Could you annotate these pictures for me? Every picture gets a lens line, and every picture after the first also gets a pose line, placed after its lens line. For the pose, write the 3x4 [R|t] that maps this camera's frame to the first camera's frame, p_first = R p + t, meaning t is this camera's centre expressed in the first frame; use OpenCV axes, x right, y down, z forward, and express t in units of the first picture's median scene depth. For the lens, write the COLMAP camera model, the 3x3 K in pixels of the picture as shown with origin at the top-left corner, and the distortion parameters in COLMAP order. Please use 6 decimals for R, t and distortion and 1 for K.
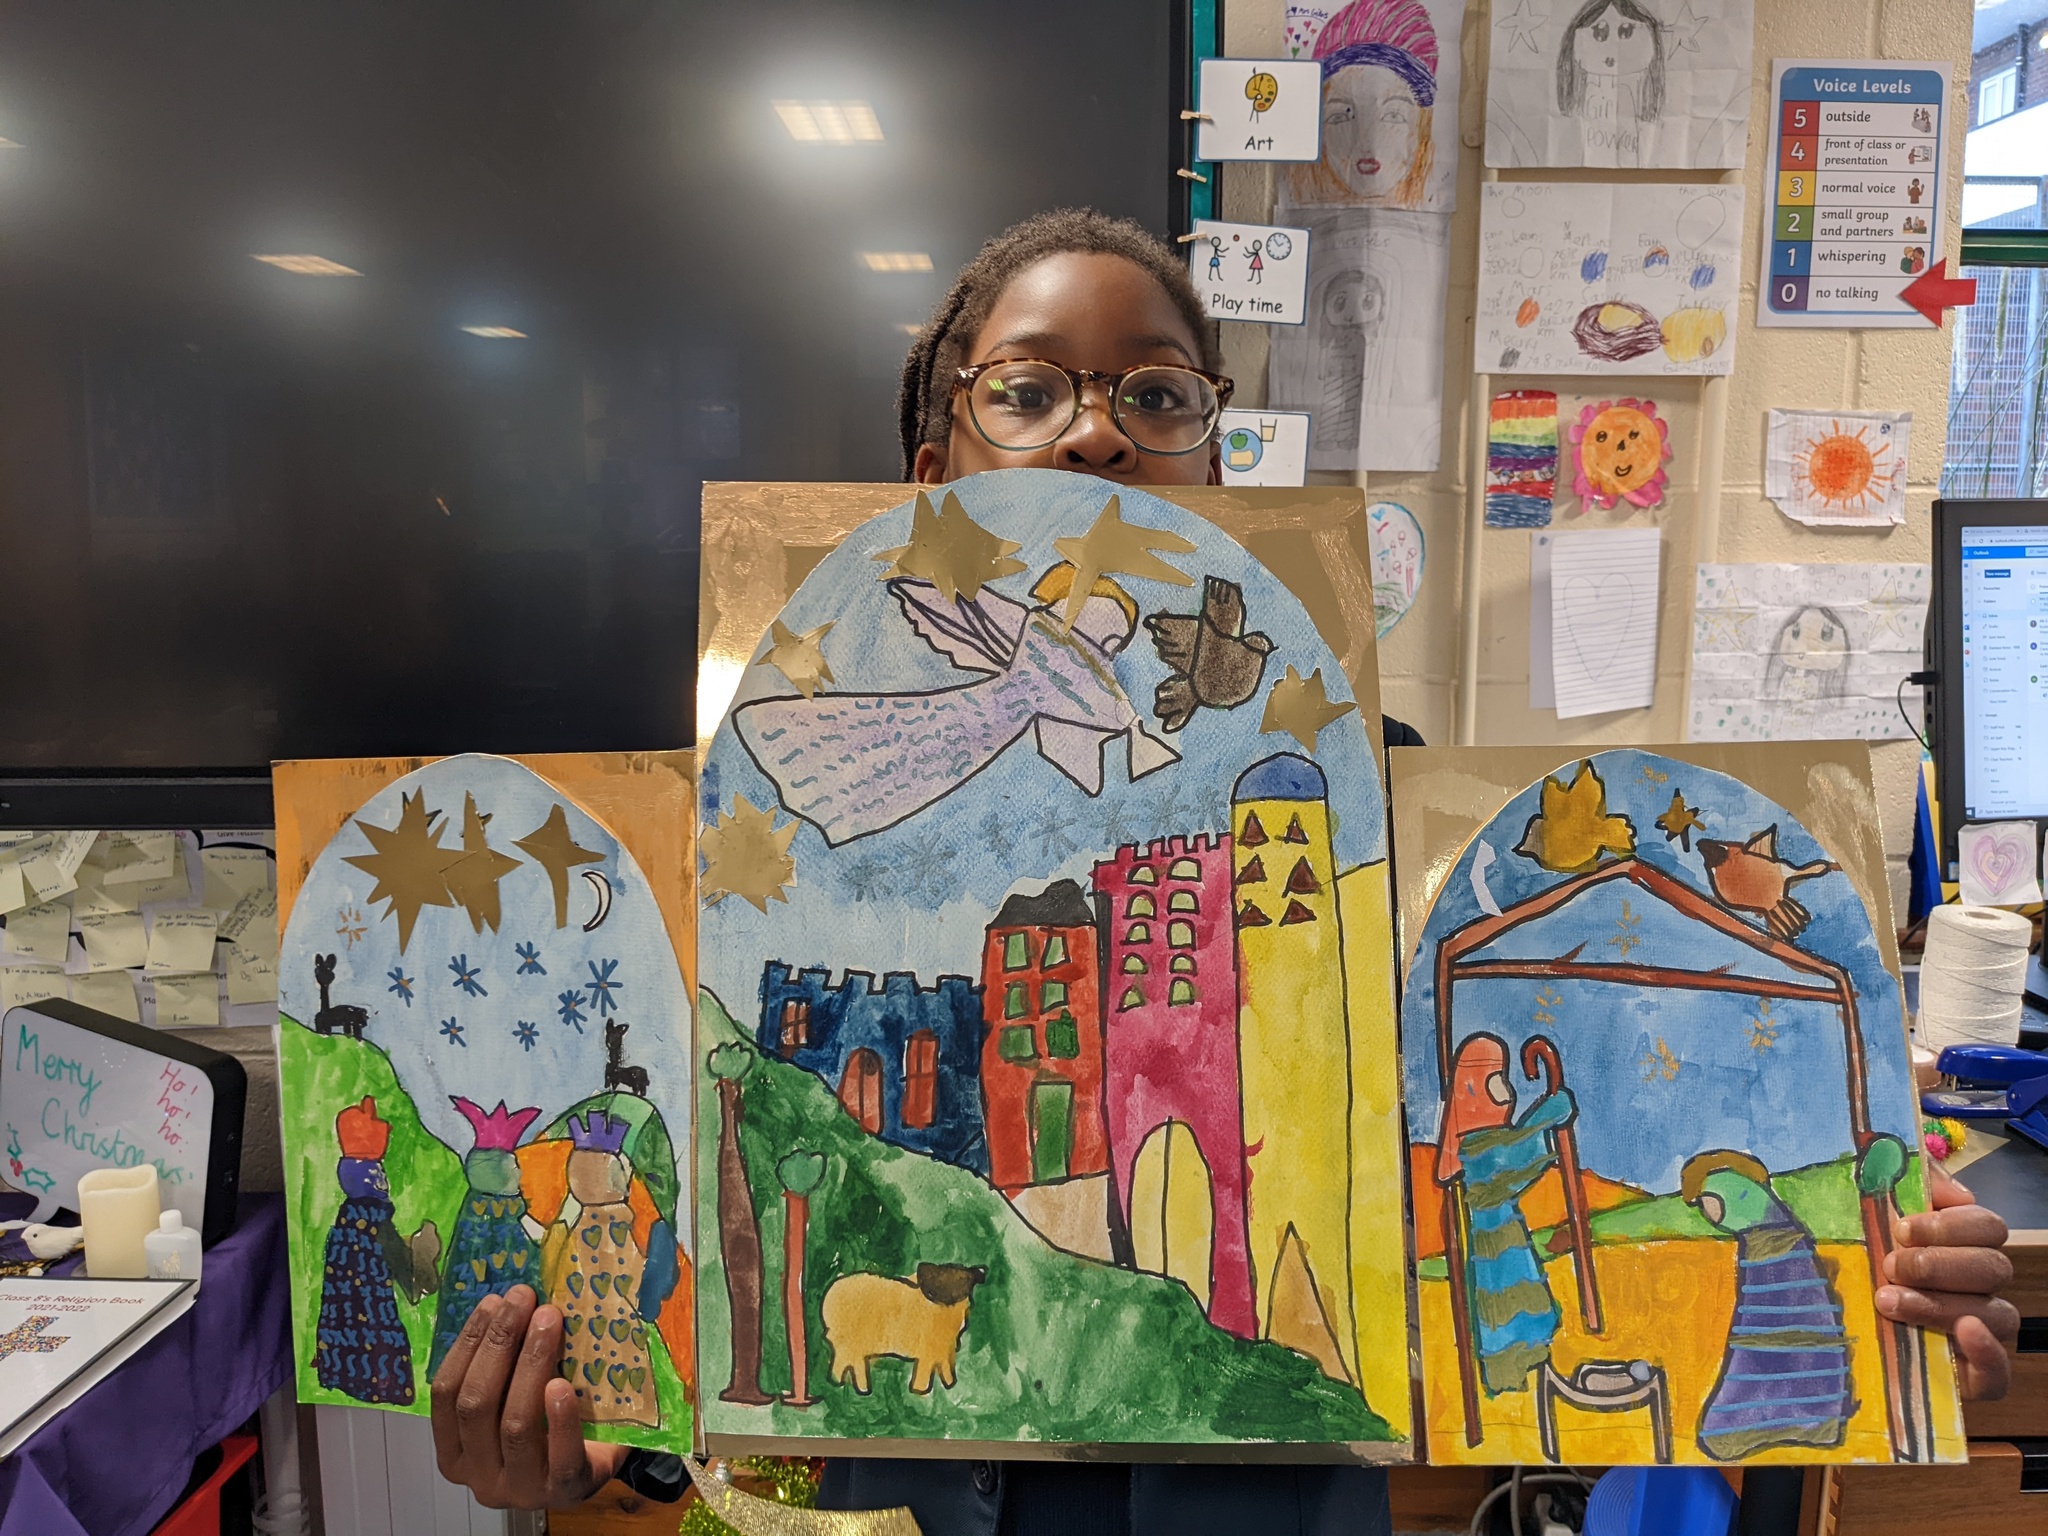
lens RADIAL K [[1638.8, 0, 1027.7], [0, 1638.8, 756.1], [0, 0, 1]] dist [0.034565, -0.070315]
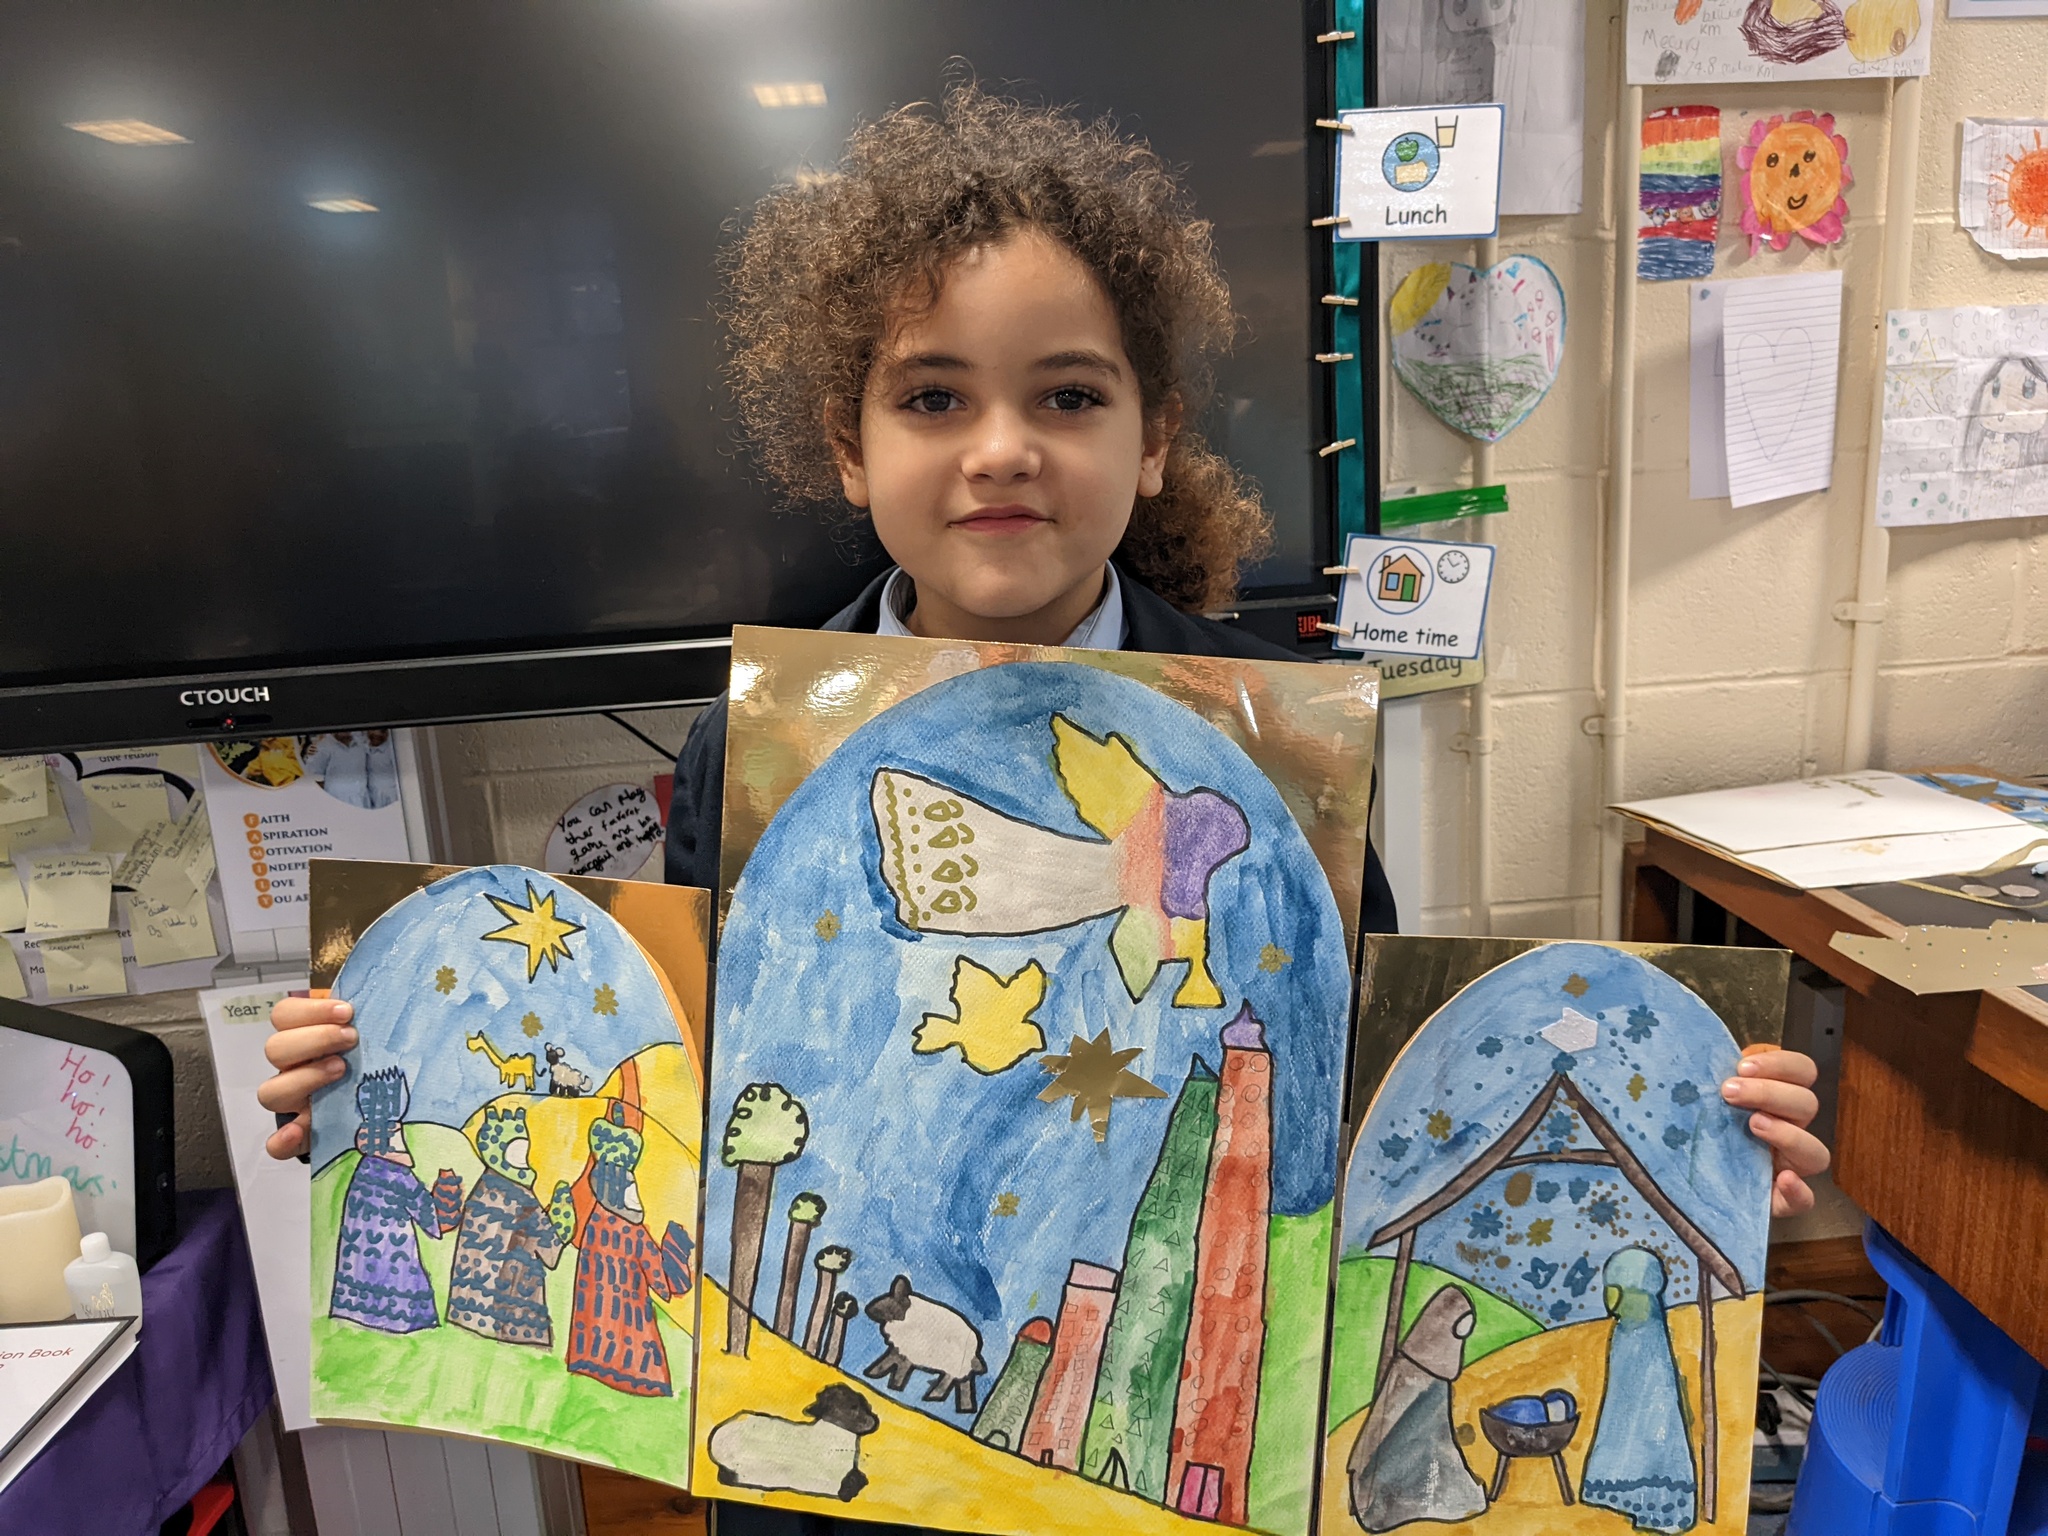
lens RADIAL K [[1638.8, 0, 1034.9], [0, 1638.8, 765.1], [0, 0, 1]] dist [0.034565, -0.070315]
pose [[0.995613, -0.071134, 0.060777, -0.090892], [0.065967, 0.994350, 0.083170, 0.014230], [-0.066350, -0.078796, 0.994680, 0.179356]]
